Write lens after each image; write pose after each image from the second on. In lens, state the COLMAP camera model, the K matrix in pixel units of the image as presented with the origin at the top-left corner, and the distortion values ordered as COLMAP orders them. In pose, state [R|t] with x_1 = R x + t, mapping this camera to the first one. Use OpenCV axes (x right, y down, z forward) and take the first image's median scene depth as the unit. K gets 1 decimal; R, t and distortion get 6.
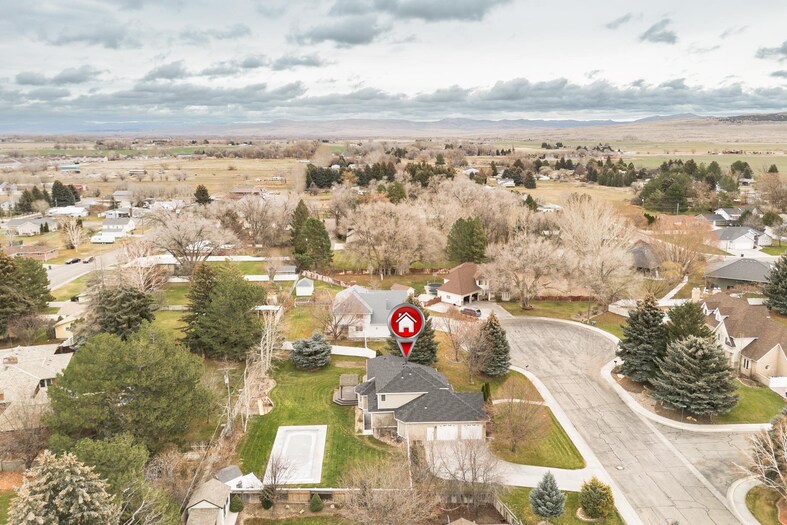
lens RADIAL K [[578.7, 0, 393.5], [0, 578.7, 262.5], [0, 0, 1]] dist [0.032788, -0.001050]
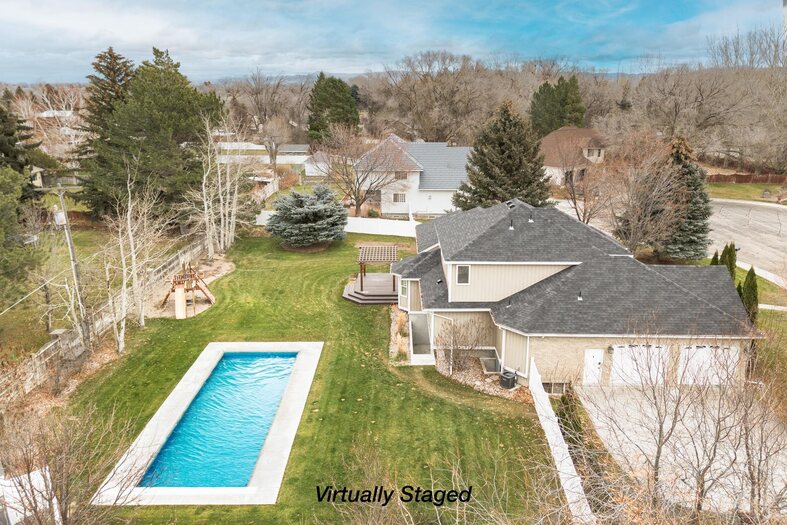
lens RADIAL K [[578.7, 0, 393.5], [0, 578.7, 262.5], [0, 0, 1]] dist [0.032788, -0.001050]
pose [[0.997795, 0.015450, -0.064551, -0.038716], [-0.010770, 0.997330, 0.072228, 0.194948], [0.065495, -0.071374, 0.995297, 0.600909]]
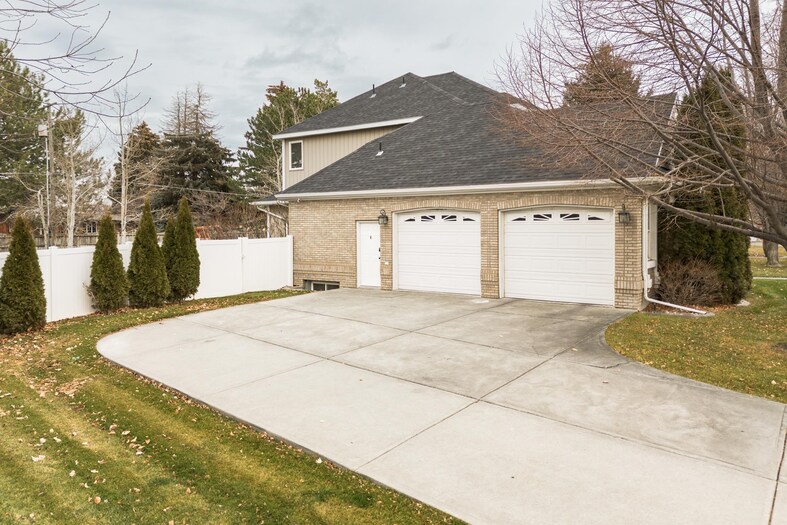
lens RADIAL K [[578.7, 0, 393.5], [0, 578.7, 262.5], [0, 0, 1]] dist [0.032788, -0.001050]
pose [[0.790157, 0.035355, -0.611884, 0.197026], [-0.130099, 0.985260, -0.111075, 0.308442], [0.598938, 0.167373, 0.783109, 0.801519]]
